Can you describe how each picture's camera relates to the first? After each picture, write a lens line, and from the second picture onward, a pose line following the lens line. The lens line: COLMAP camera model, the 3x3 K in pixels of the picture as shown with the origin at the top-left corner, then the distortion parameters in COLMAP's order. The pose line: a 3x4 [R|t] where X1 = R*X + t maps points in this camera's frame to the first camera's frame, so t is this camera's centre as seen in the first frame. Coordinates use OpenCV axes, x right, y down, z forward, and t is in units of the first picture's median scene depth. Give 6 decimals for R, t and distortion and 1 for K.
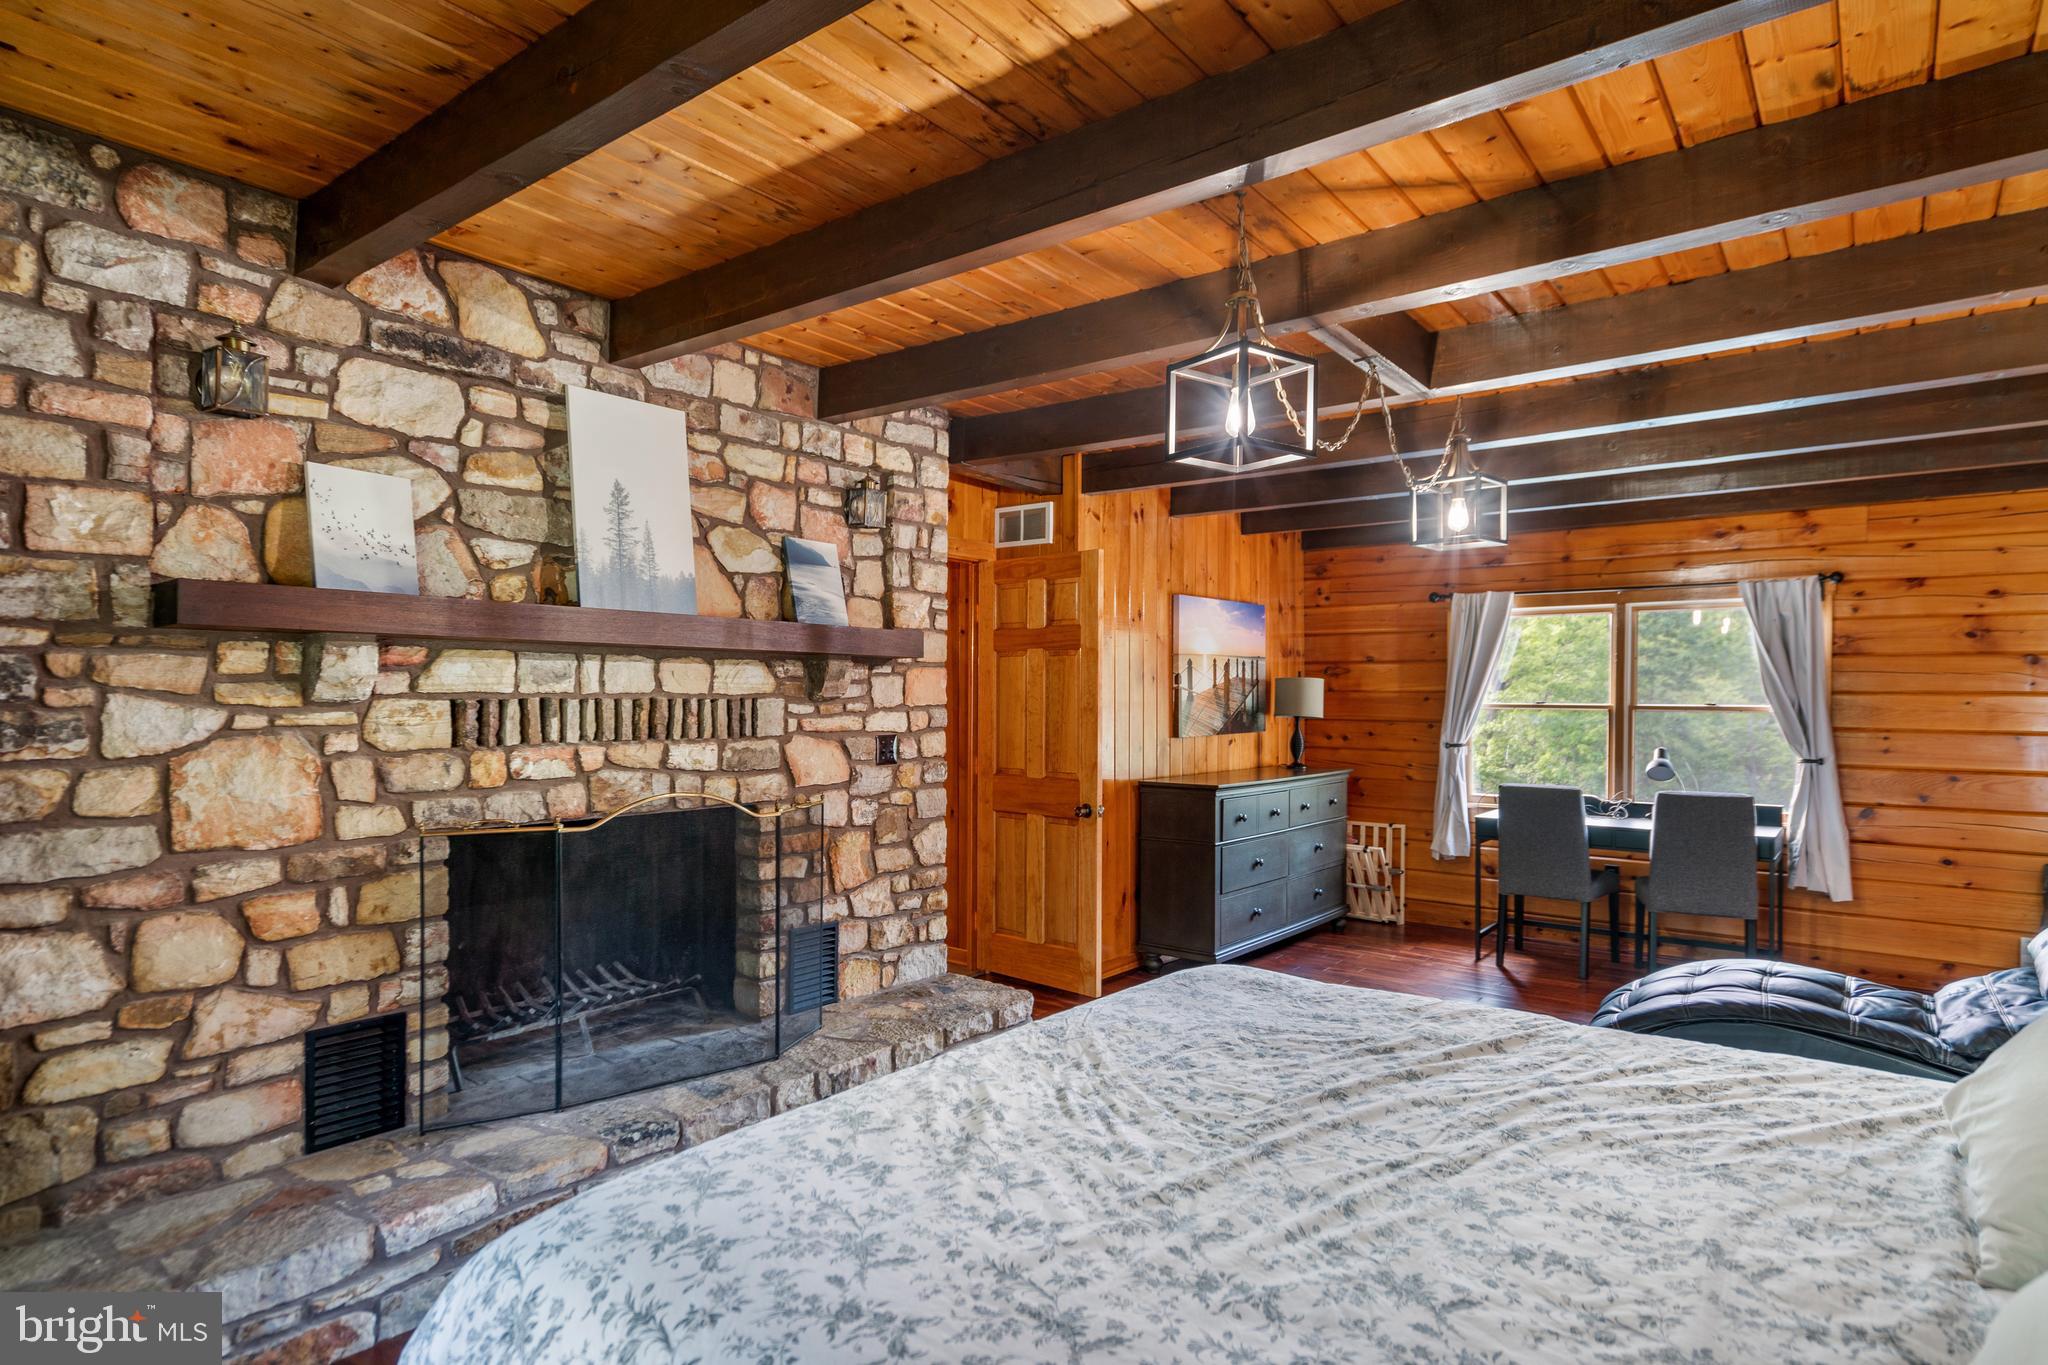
lens RADIAL K [[1109.1, 0, 1024.0], [0, 1109.1, 682.5], [0, 0, 1]] dist [0.000752, -0.000151]
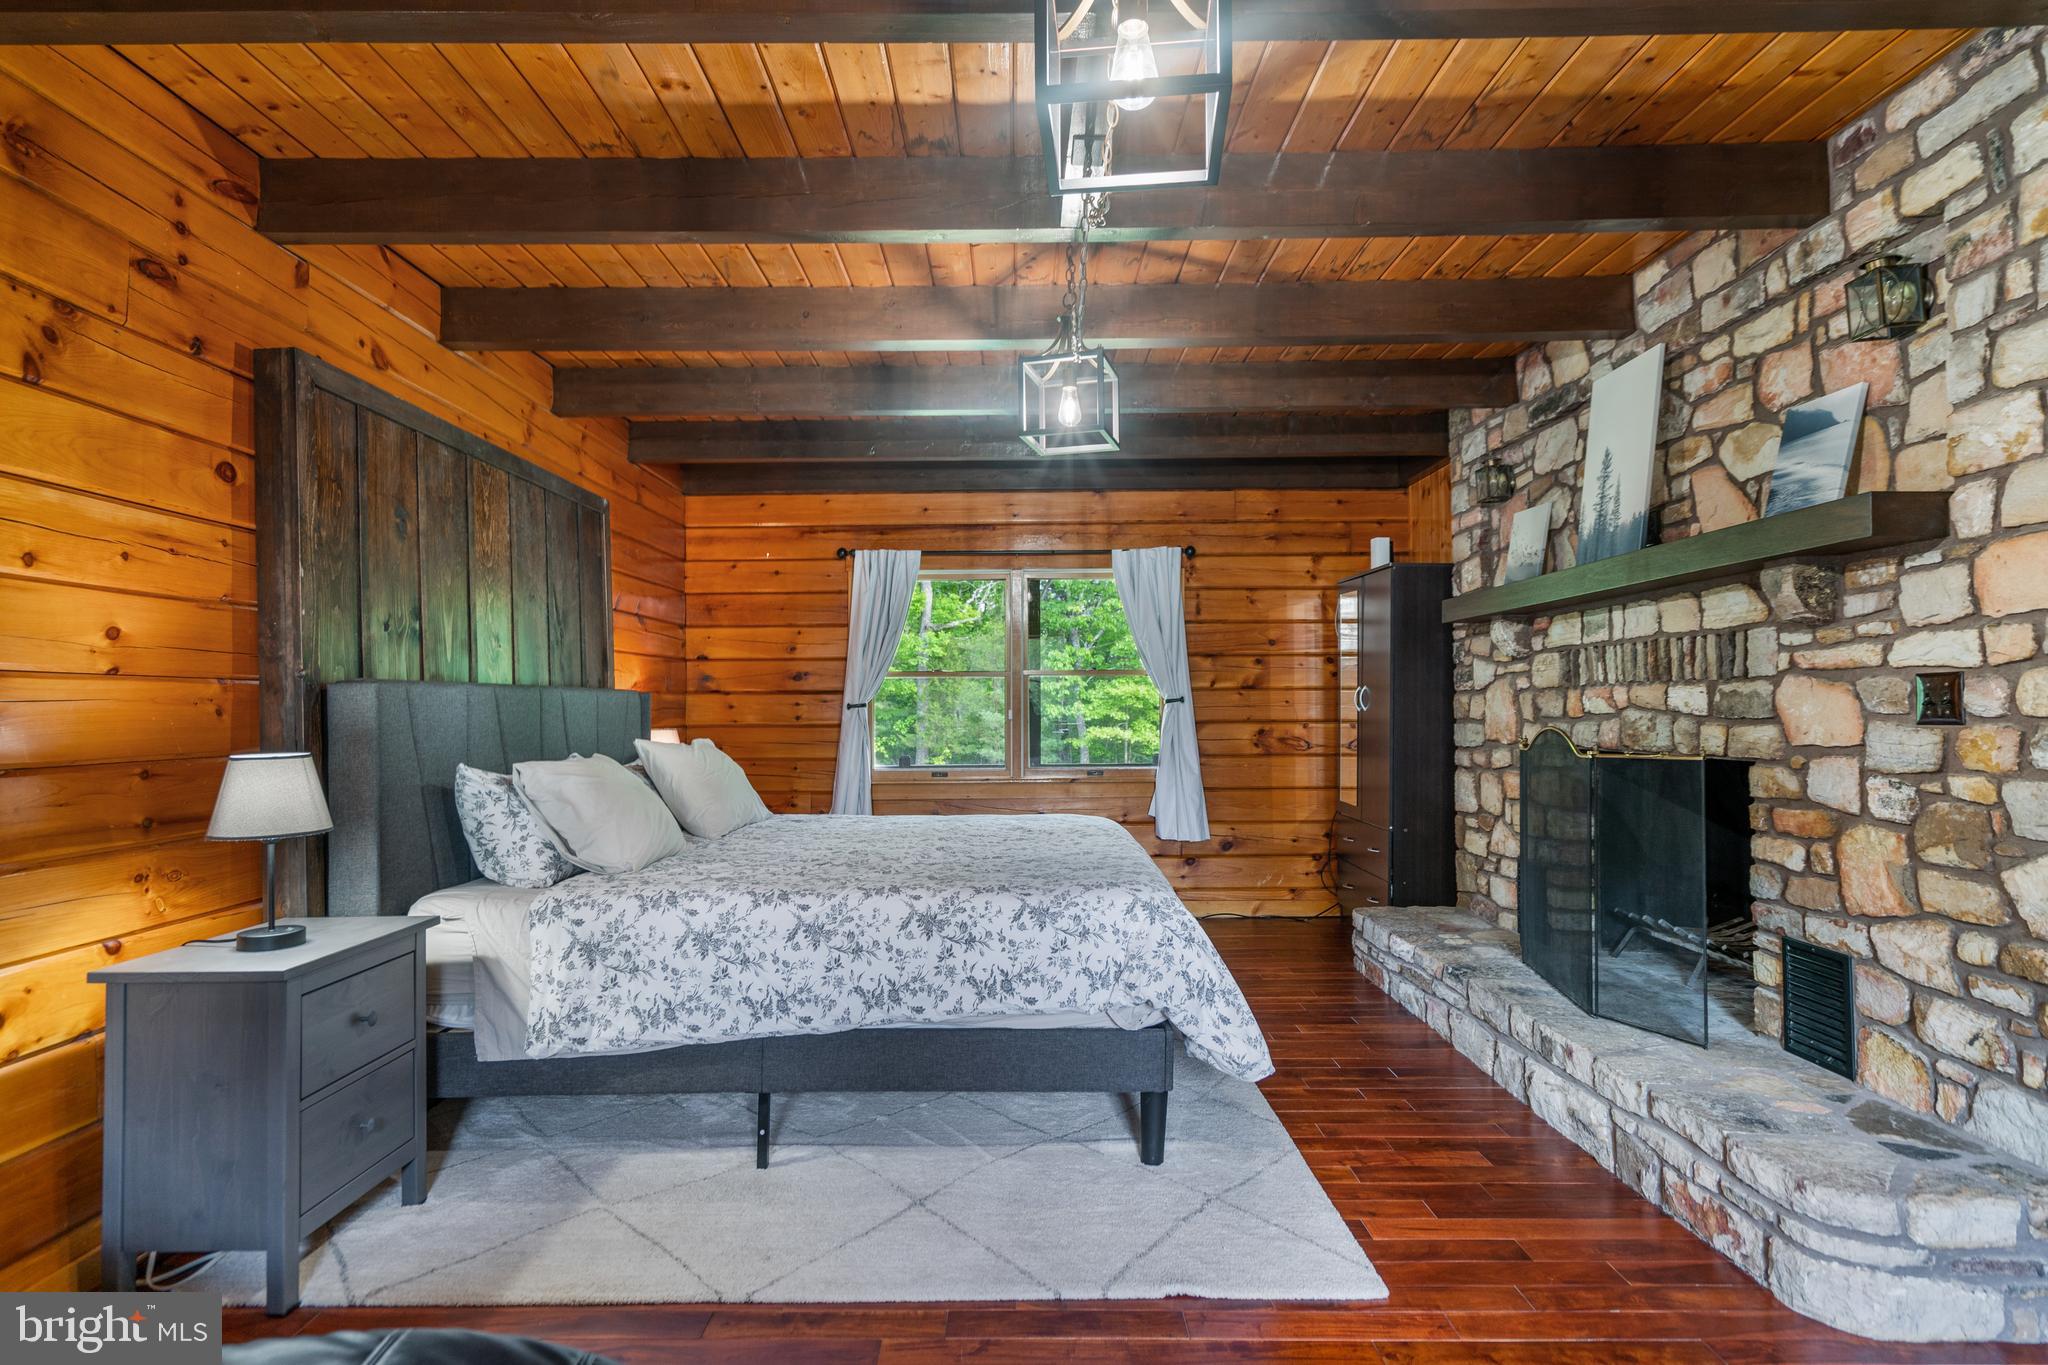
lens RADIAL K [[1077.6, 0, 1024.0], [0, 1077.6, 682.5], [0, 0, 1]] dist [0.031679, 0.000633]
pose [[-0.786963, -0.020309, -0.616666, 0.643385], [0.005140, 0.999208, -0.039468, 0.078746], [0.616979, -0.034230, -0.786235, 1.258000]]
